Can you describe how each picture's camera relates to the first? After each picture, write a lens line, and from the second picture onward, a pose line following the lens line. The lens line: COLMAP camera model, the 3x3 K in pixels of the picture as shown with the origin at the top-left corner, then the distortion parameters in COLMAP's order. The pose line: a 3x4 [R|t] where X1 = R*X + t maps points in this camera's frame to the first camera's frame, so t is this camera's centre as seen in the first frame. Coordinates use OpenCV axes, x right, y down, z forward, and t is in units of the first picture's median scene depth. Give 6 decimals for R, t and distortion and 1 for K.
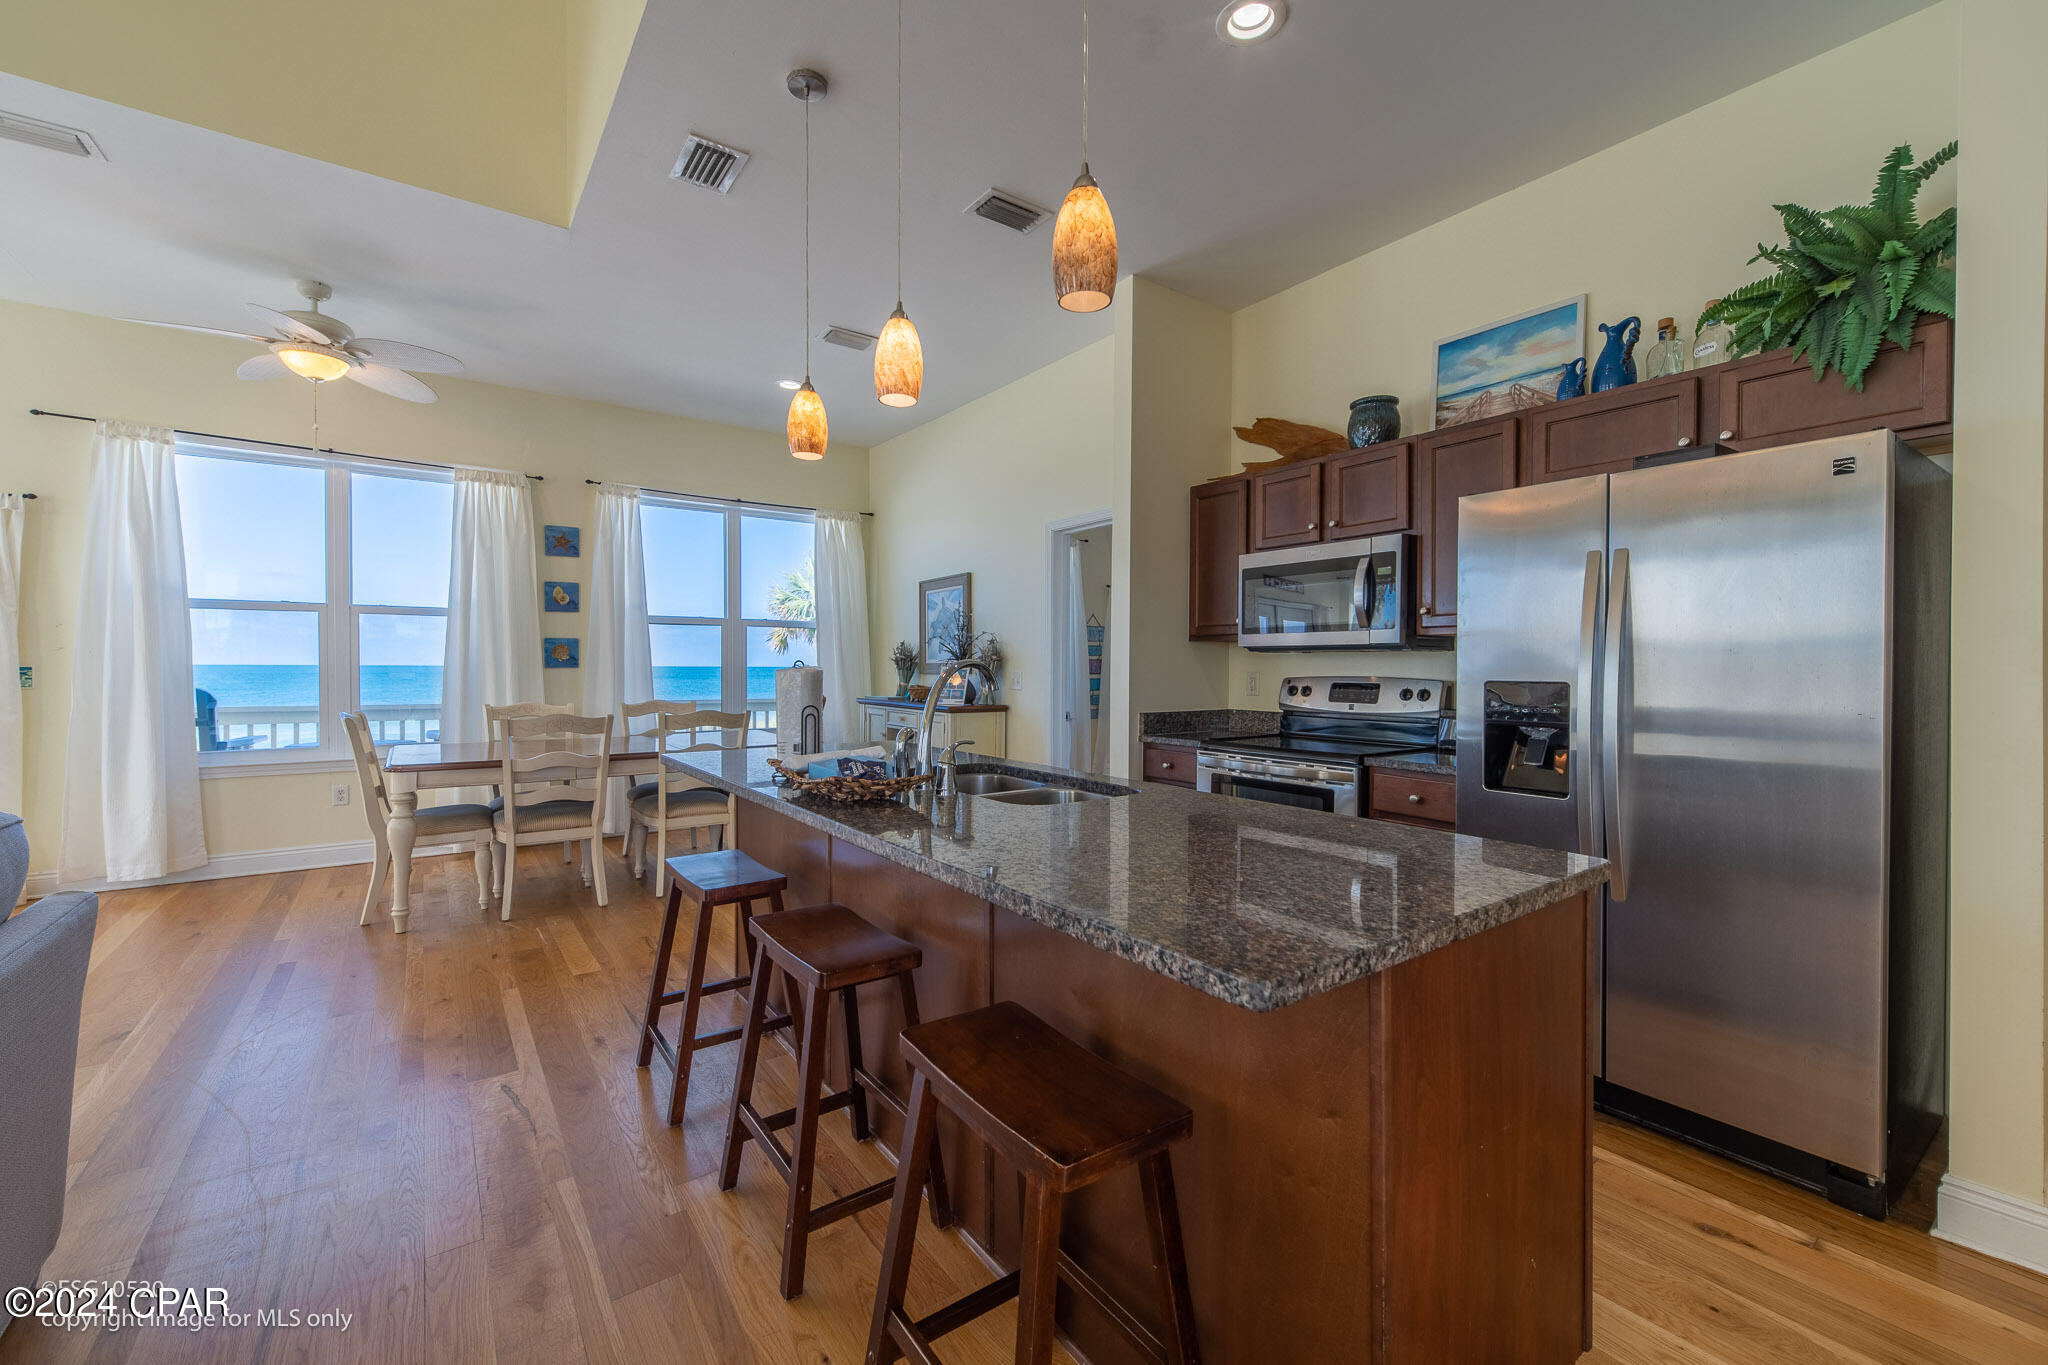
lens RADIAL K [[833.6, 0, 1020.9], [0, 833.6, 679.2], [0, 0, 1]] dist [0.009247, -0.000906]
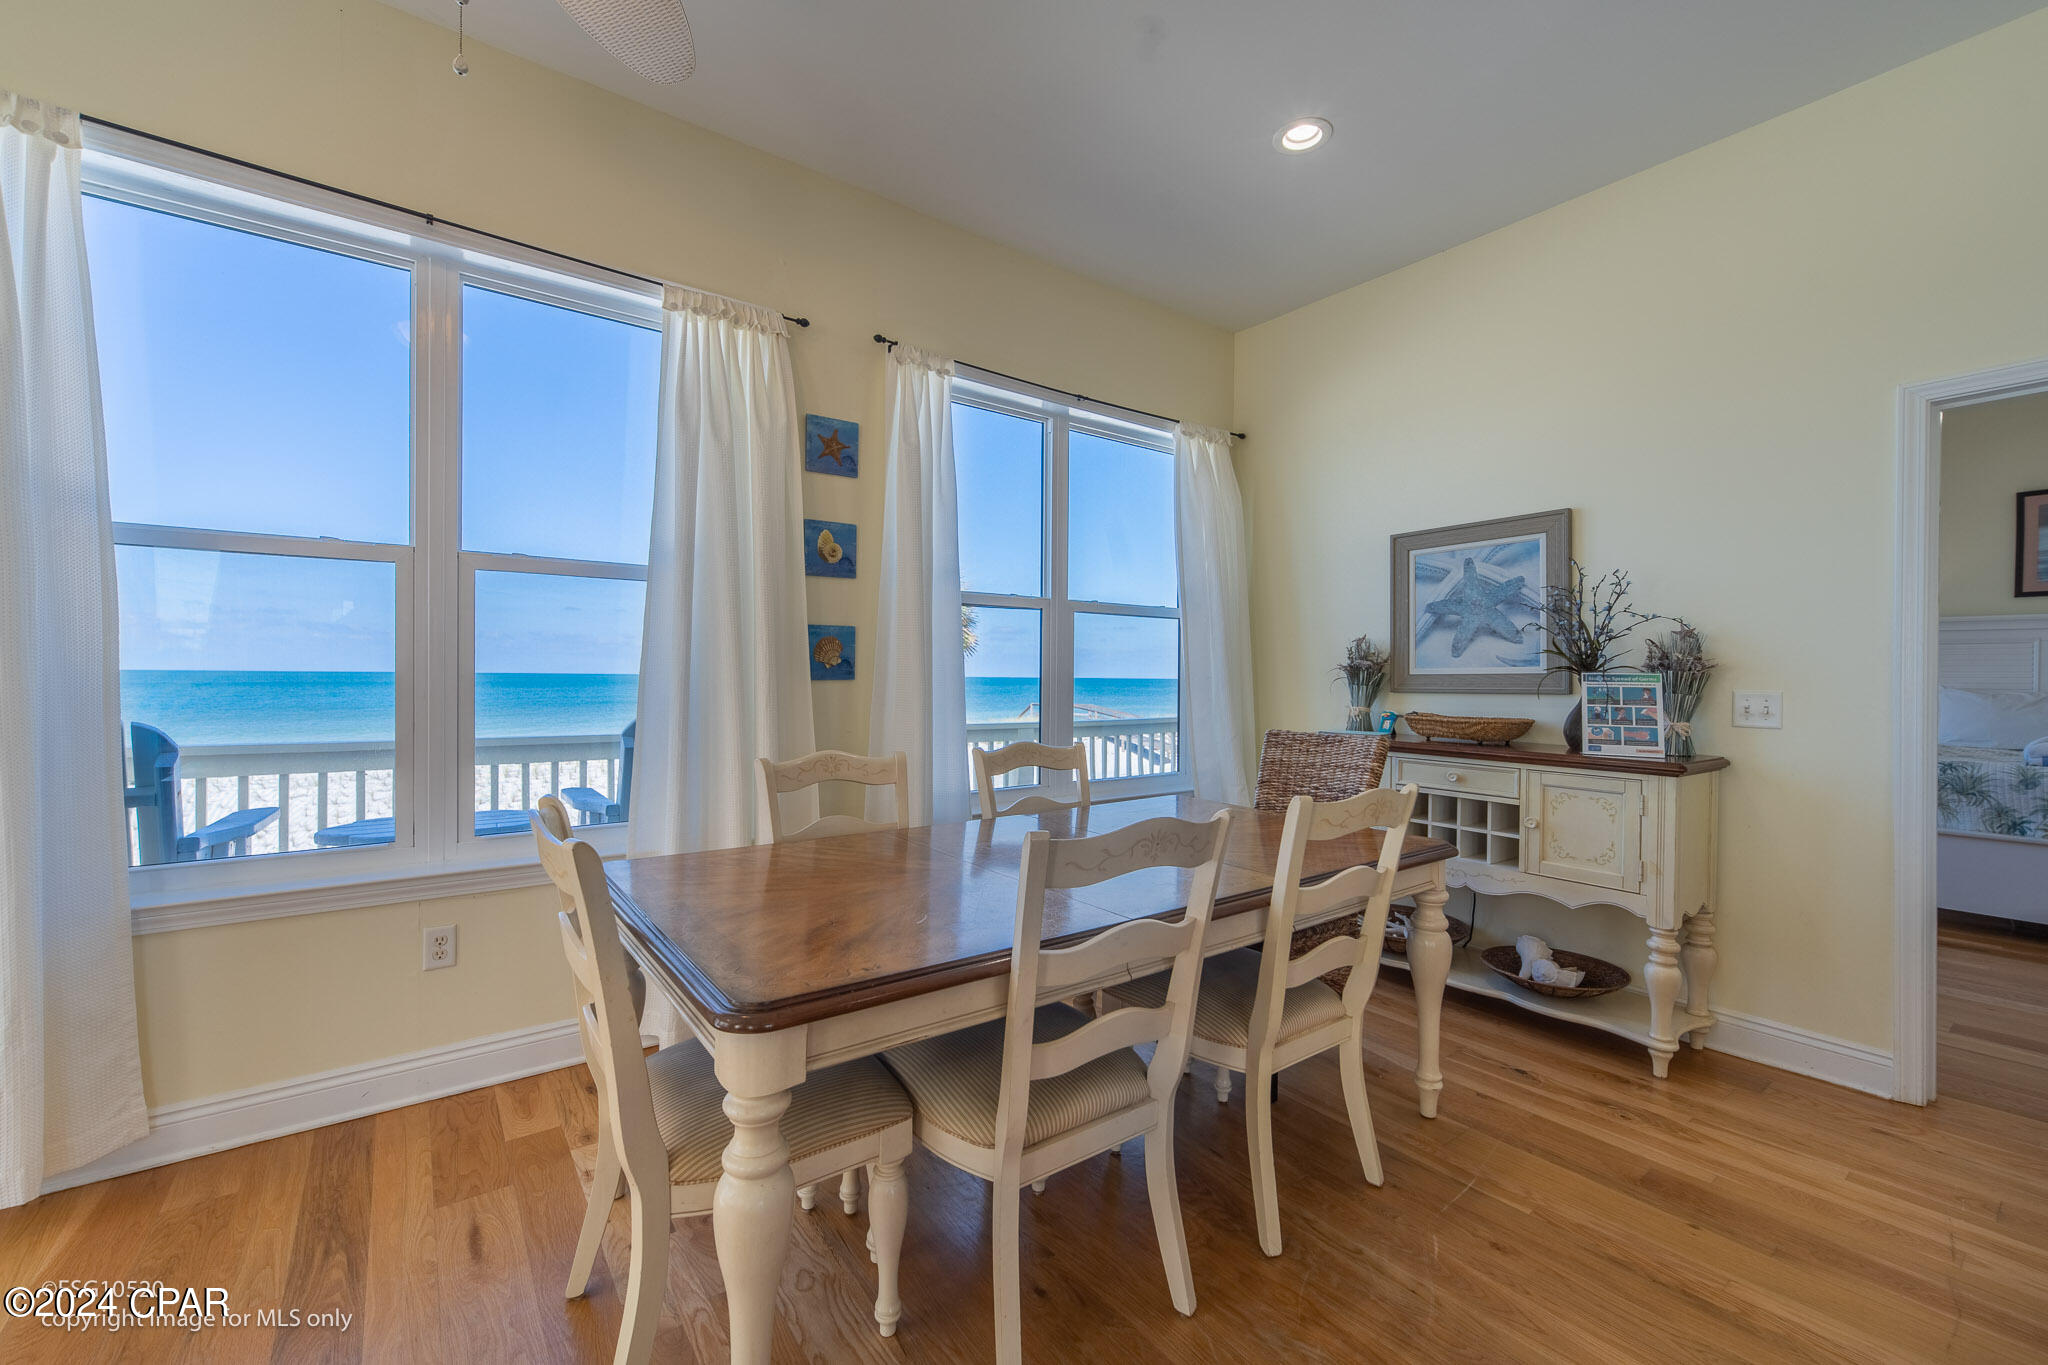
lens RADIAL K [[833.6, 0, 1023.1], [0, 833.6, 678.9], [0, 0, 1]] dist [0.009247, -0.000906]
pose [[0.999851, 0.005337, 0.016443, -0.438049], [-0.005200, 0.999952, -0.008343, -0.010730], [-0.016487, 0.008256, 0.999830, 0.463645]]
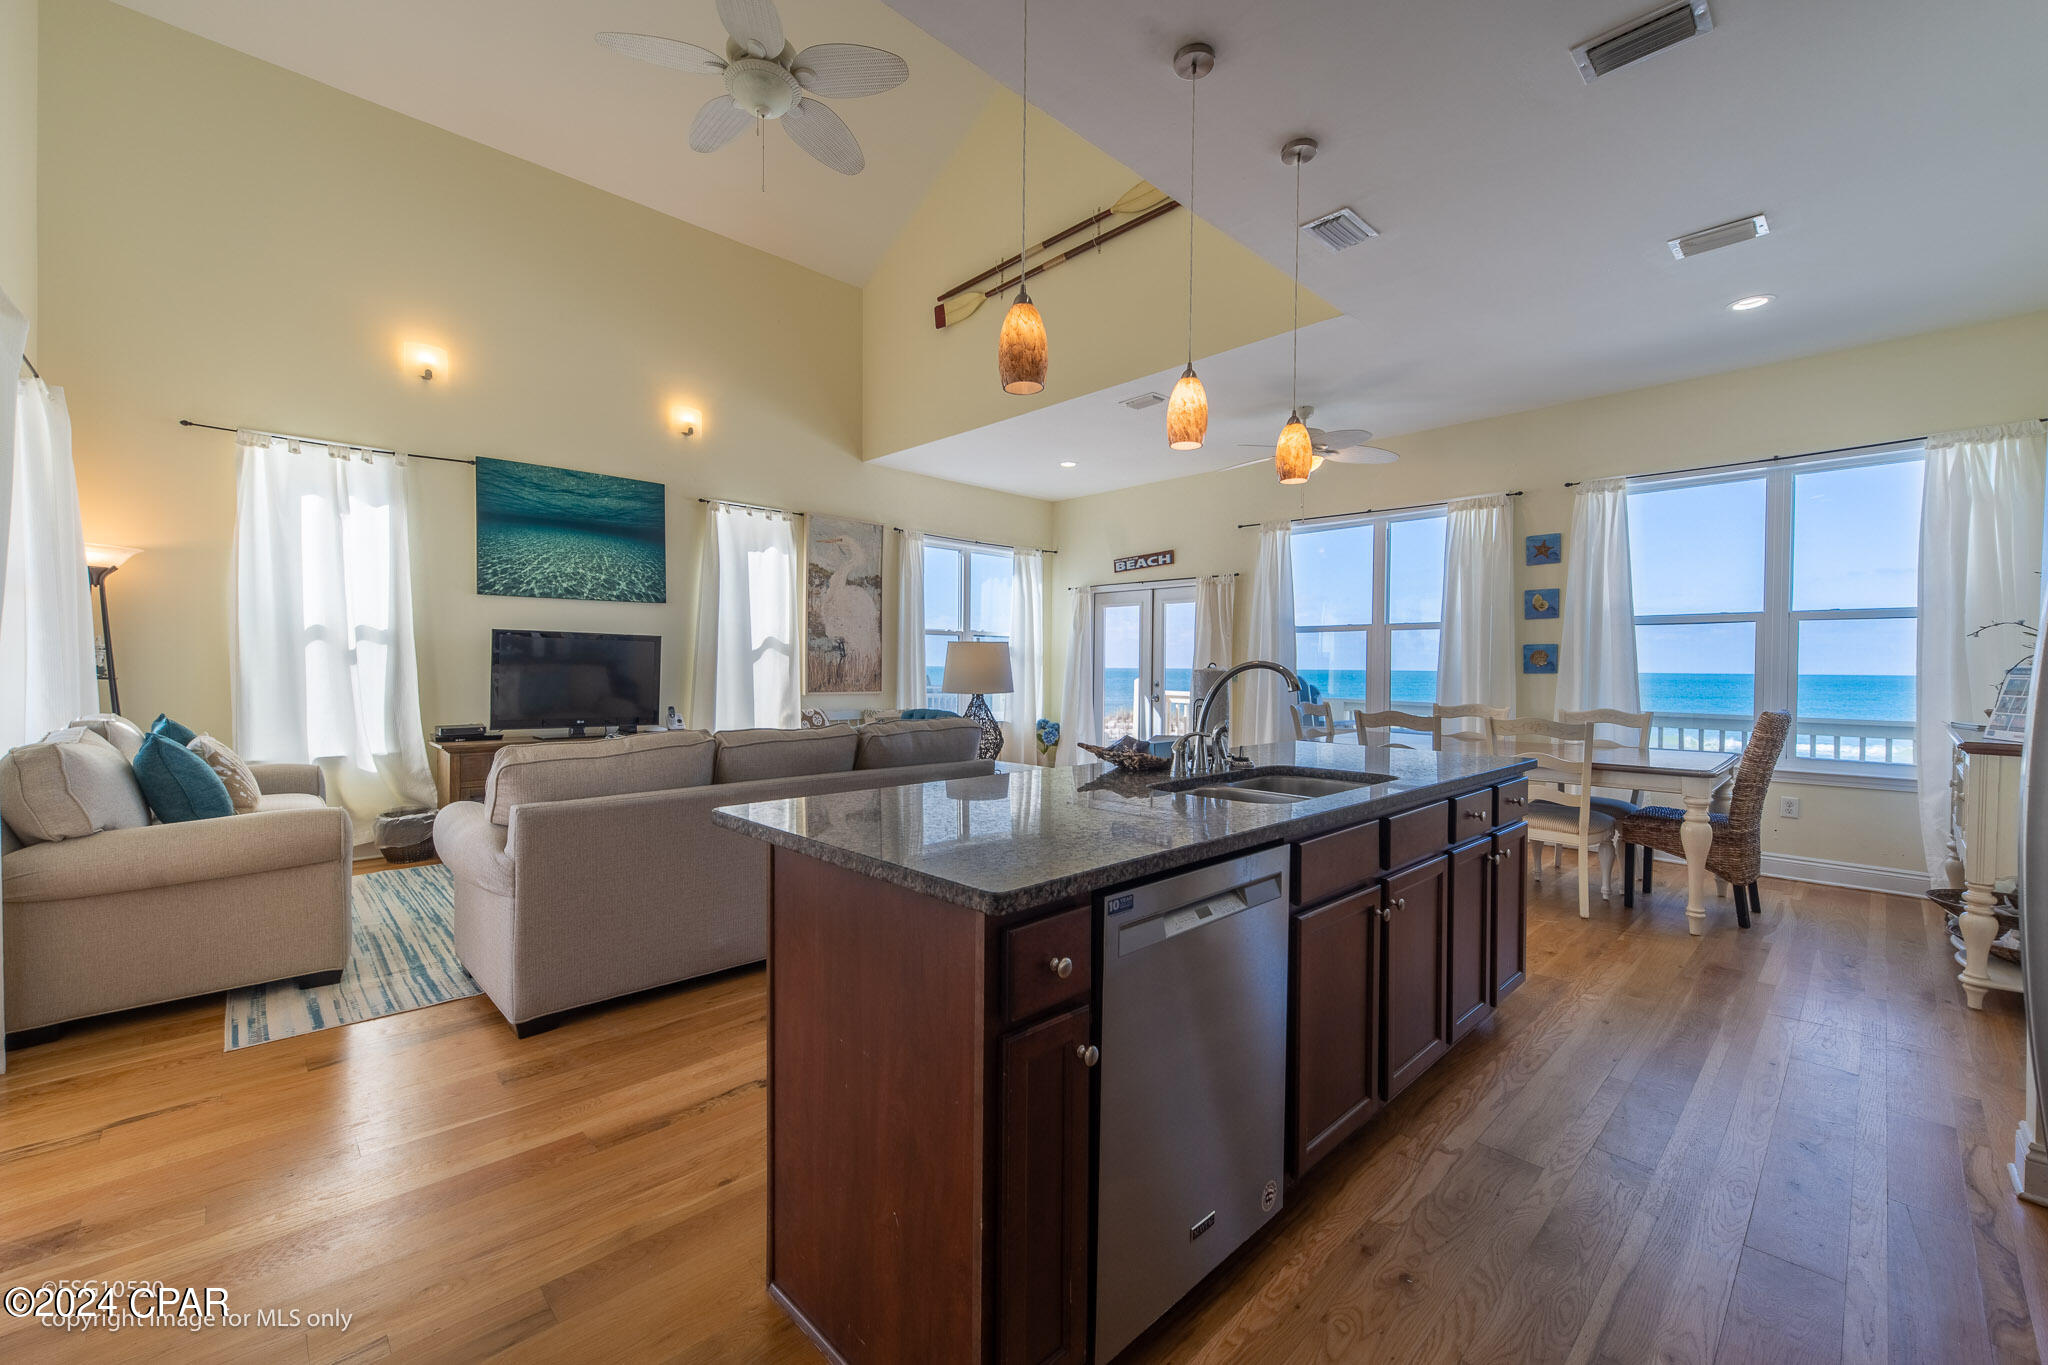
lens RADIAL K [[833.6, 0, 1021.9], [0, 833.6, 674.5], [0, 0, 1]] dist [0.009247, -0.000906]
pose [[0.141073, 0.005454, -0.989984, 0.379100], [-0.022897, 0.999735, 0.002245, 0.000314], [0.989734, 0.022351, 0.141161, 0.230294]]
